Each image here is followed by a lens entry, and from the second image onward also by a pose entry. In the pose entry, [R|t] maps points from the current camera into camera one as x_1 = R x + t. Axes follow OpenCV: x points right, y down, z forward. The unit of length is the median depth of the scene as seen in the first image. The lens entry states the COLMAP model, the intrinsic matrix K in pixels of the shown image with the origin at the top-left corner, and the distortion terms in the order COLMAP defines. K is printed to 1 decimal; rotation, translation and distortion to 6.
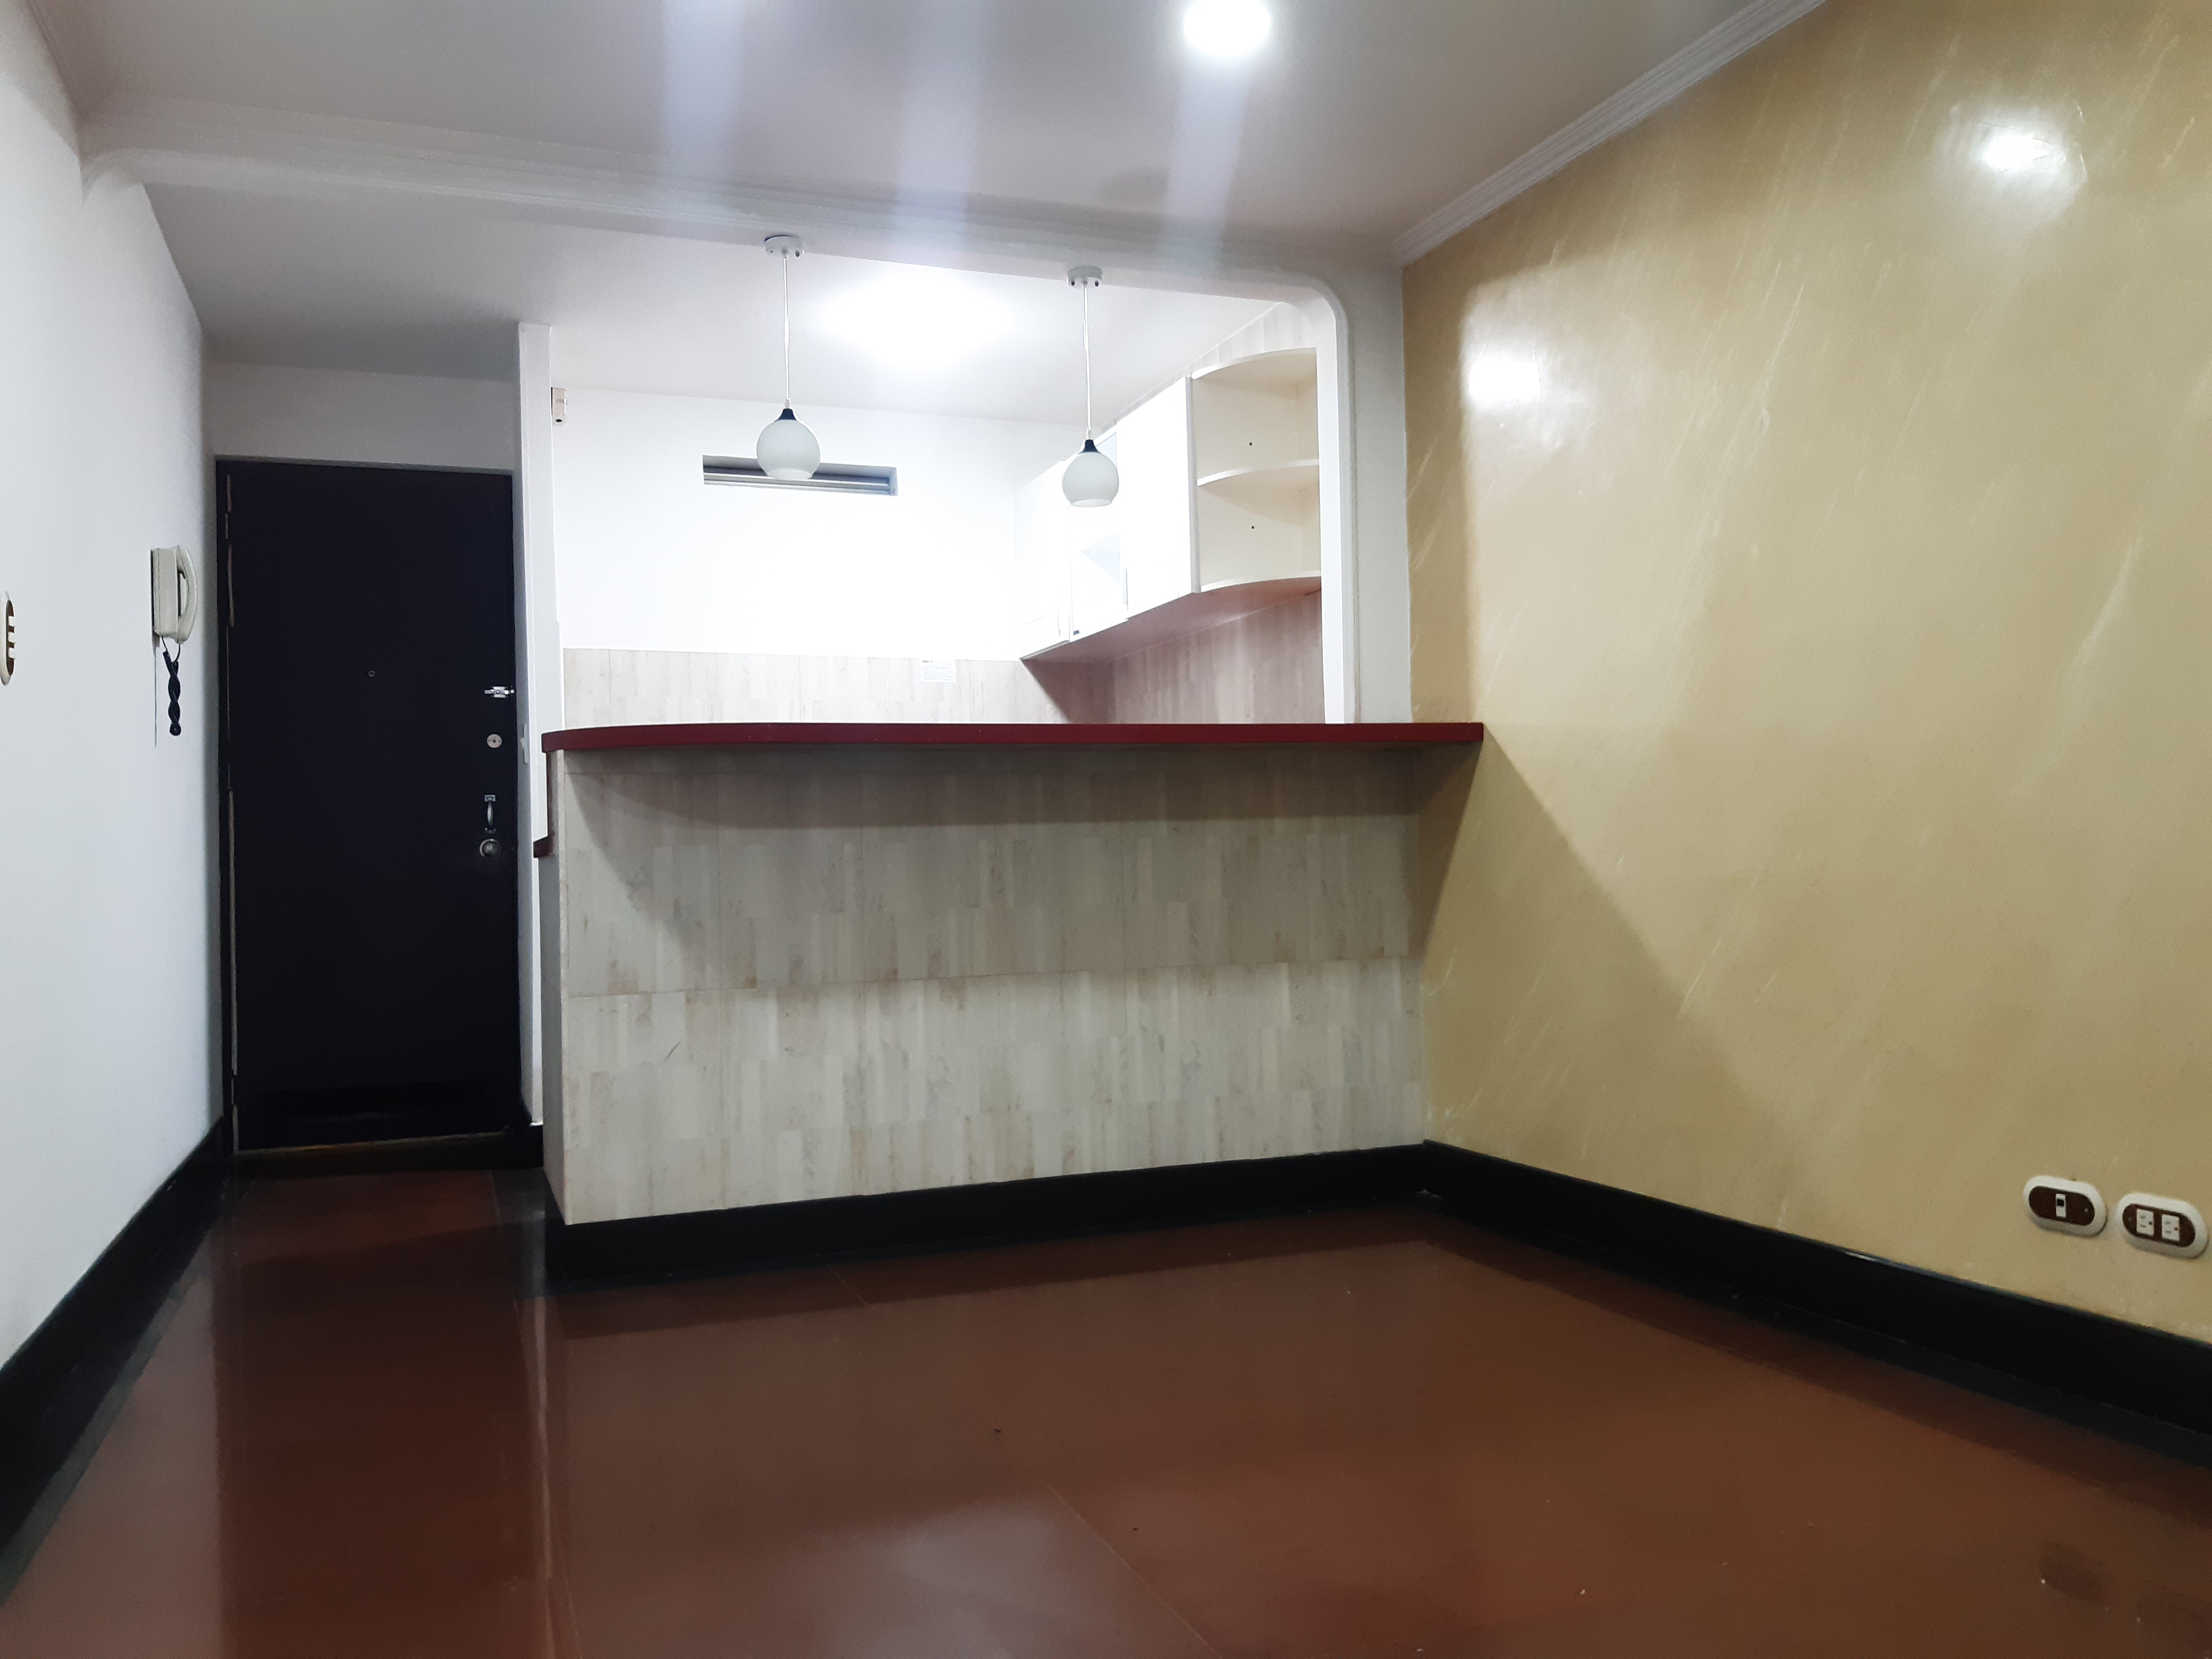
lens RADIAL K [[1690.6, 0, 1106.0], [0, 1690.6, 829.5], [0, 0, 1]] dist [0.076575, -0.140908]
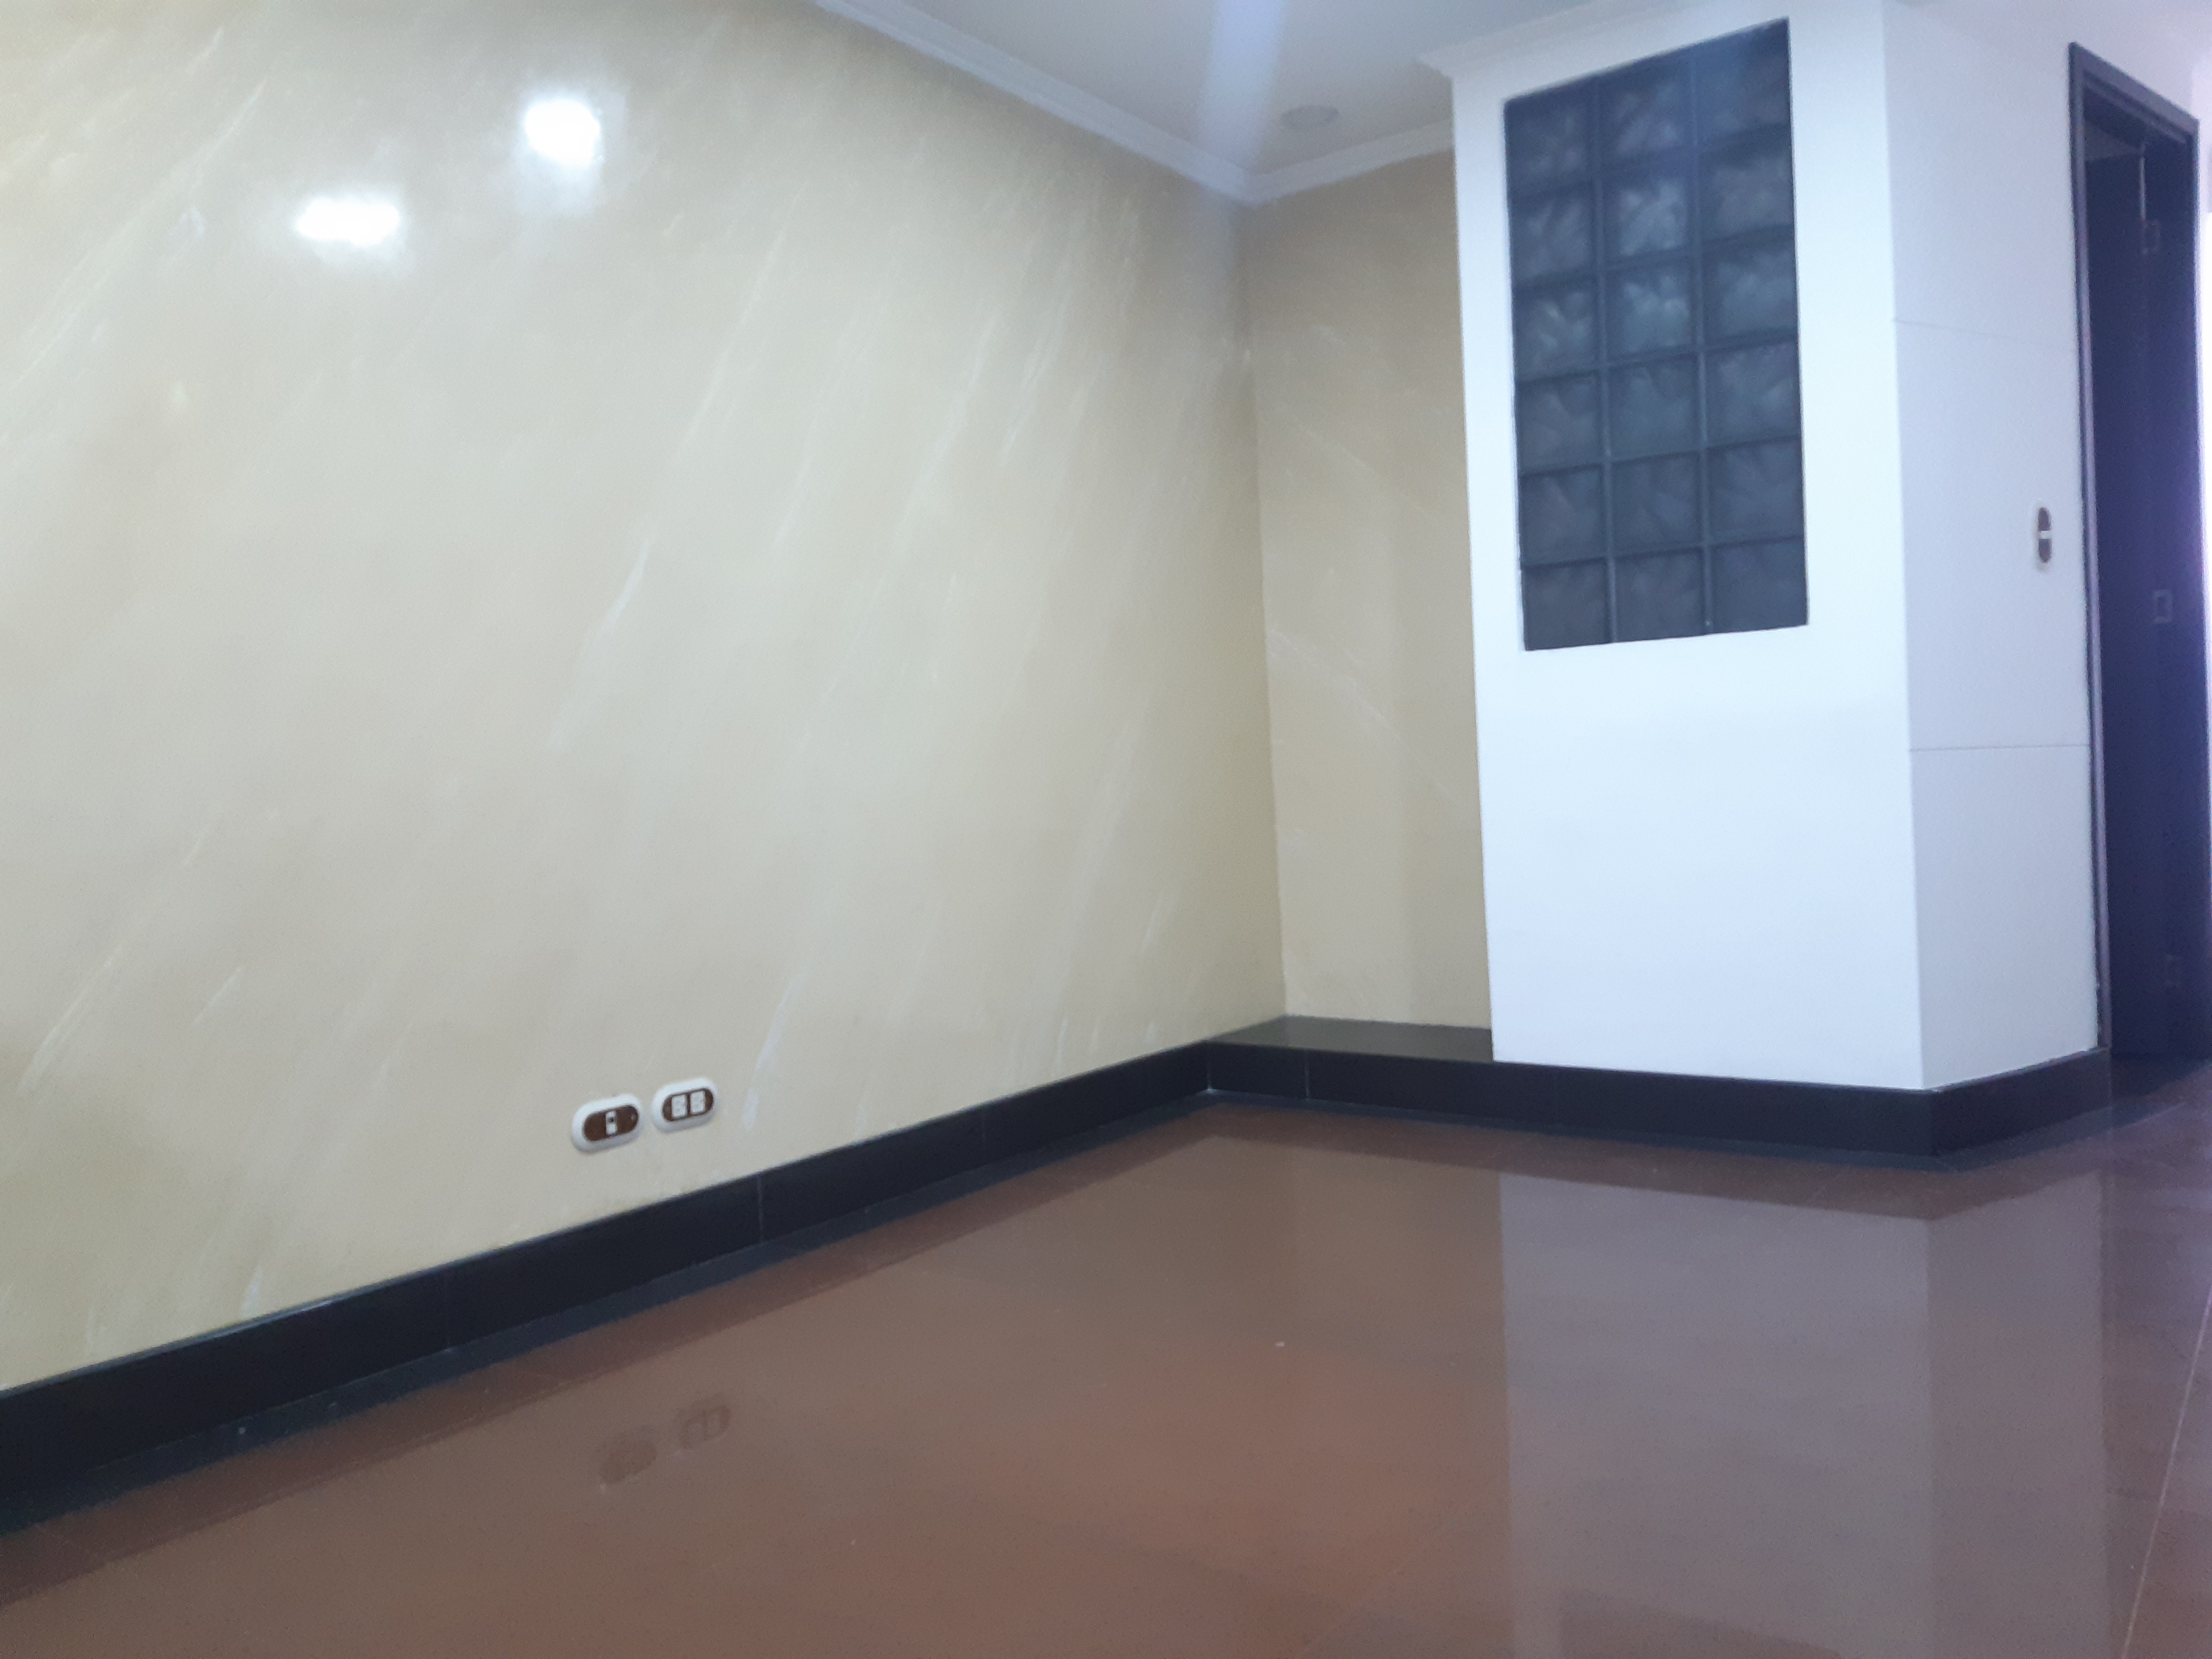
lens RADIAL K [[1690.6, 0, 1106.0], [0, 1690.6, 829.5], [0, 0, 1]] dist [0.076575, -0.140908]
pose [[-0.538714, 0.027533, 0.842039, -0.339478], [0.051080, 0.998695, 0.000024, 0.031654], [-0.840939, 0.043024, -0.539417, 0.839340]]
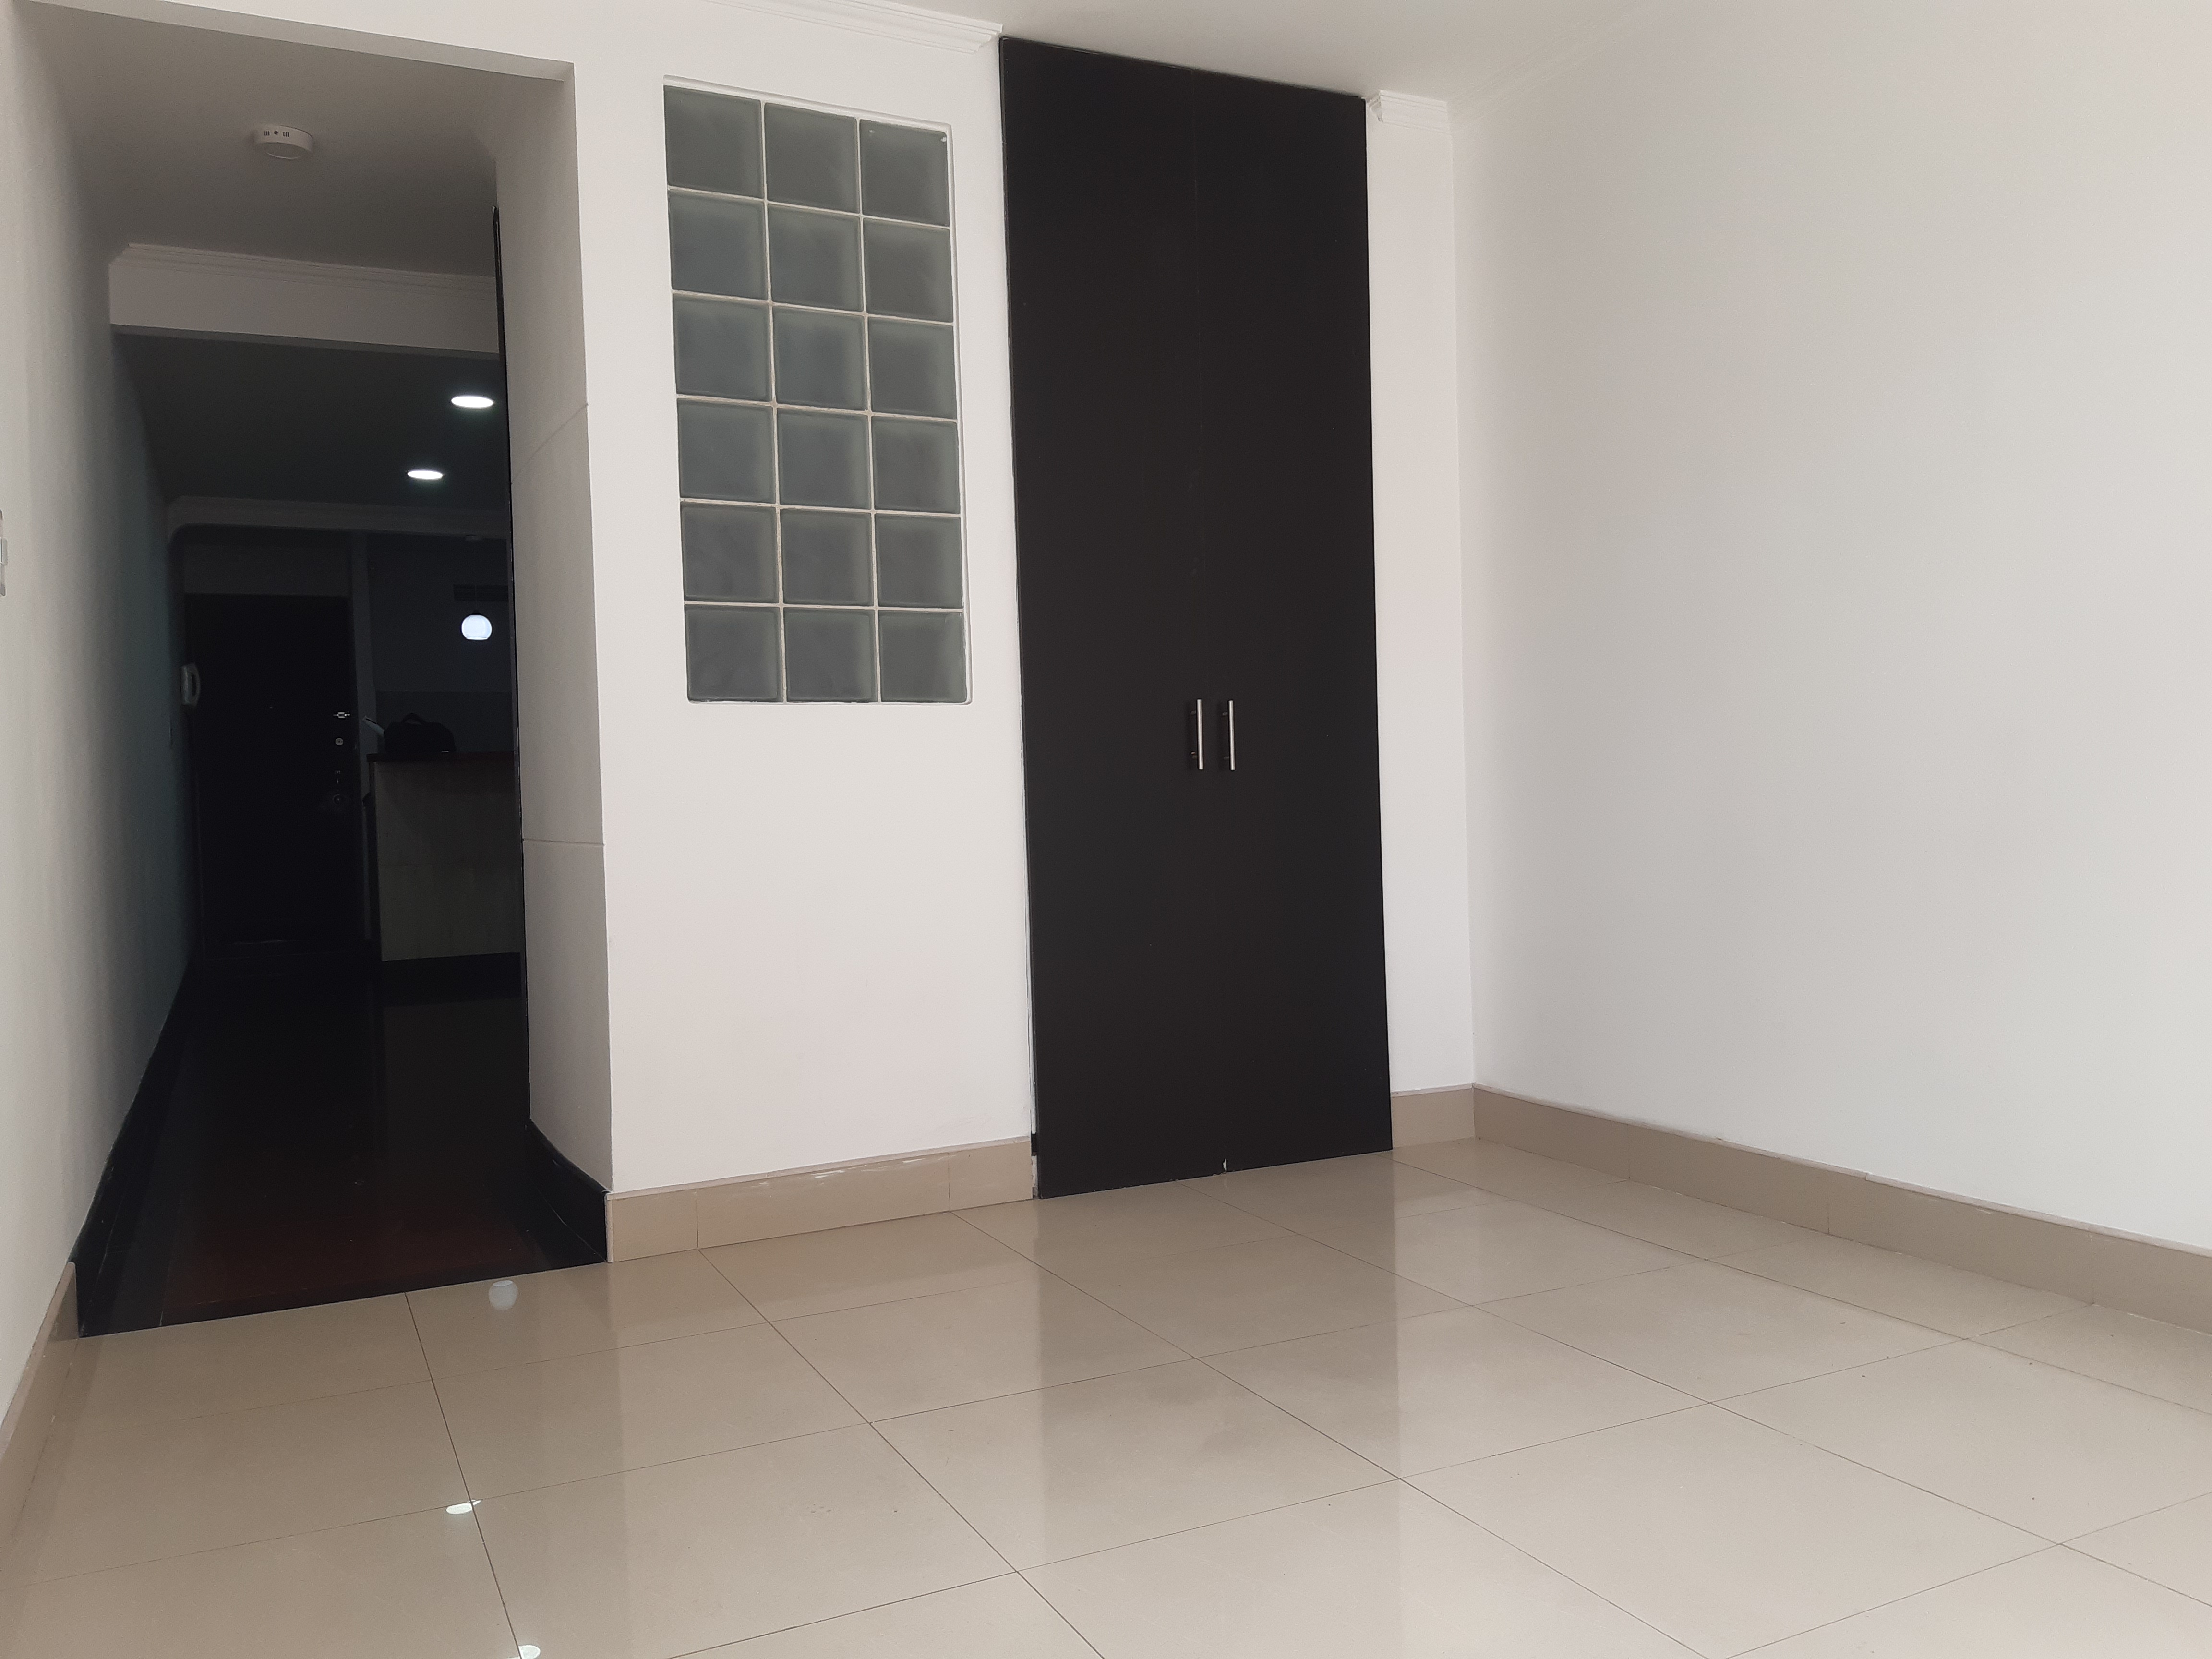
lens RADIAL K [[1690.6, 0, 1106.0], [0, 1690.6, 829.5], [0, 0, 1]] dist [0.076575, -0.140908]
pose [[0.996020, -0.004564, 0.089015, 0.414838], [0.001160, 0.999267, 0.038259, -0.037458], [-0.089124, -0.038003, 0.995295, -1.258726]]
